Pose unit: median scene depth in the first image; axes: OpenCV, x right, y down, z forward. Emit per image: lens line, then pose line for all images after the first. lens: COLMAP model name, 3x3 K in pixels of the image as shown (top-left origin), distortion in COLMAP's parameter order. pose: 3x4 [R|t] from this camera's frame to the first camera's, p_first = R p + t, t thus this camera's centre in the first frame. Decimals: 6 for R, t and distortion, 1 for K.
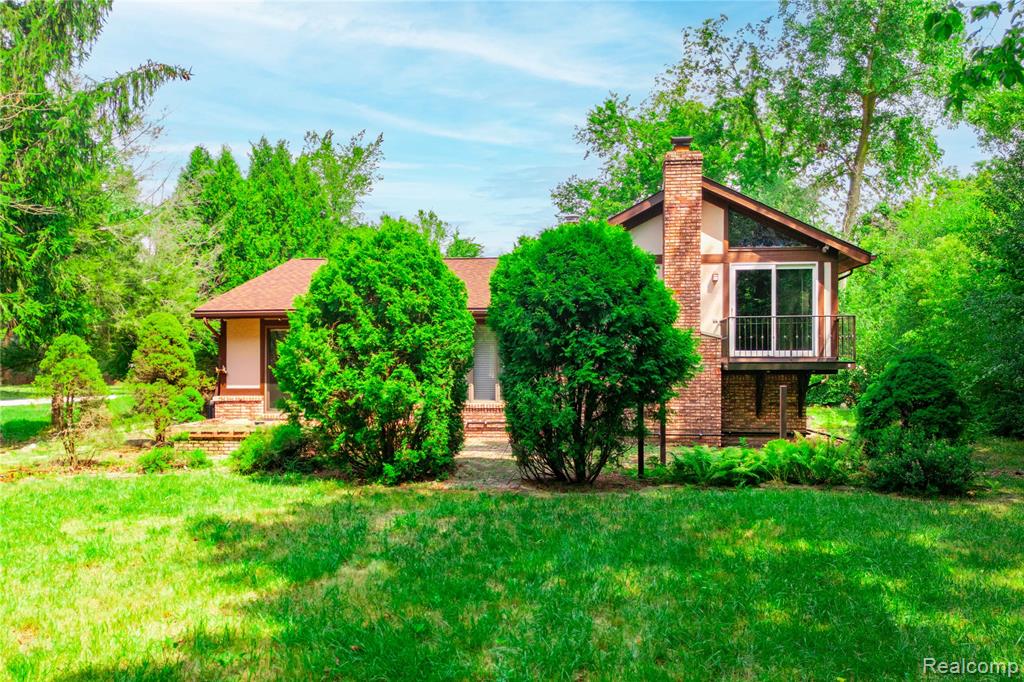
lens RADIAL K [[730.7, 0, 512.0], [0, 730.7, 341.0], [0, 0, 1]] dist [0.024943, -0.002728]
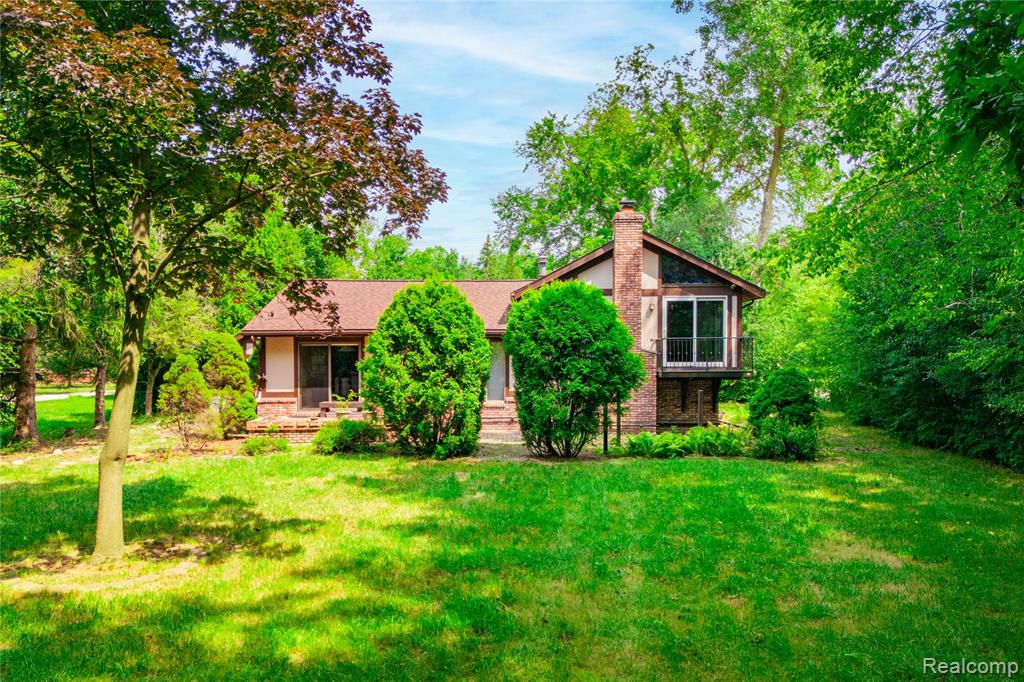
lens RADIAL K [[723.7, 0, 497.3], [0, 723.7, 346.2], [0, 0, 1]] dist [0.031251, -0.002201]
pose [[0.997159, -0.000273, 0.075328, -0.141316], [-0.000556, 0.999940, 0.010985, -0.042156], [-0.075327, -0.010996, 0.997098, -0.404720]]
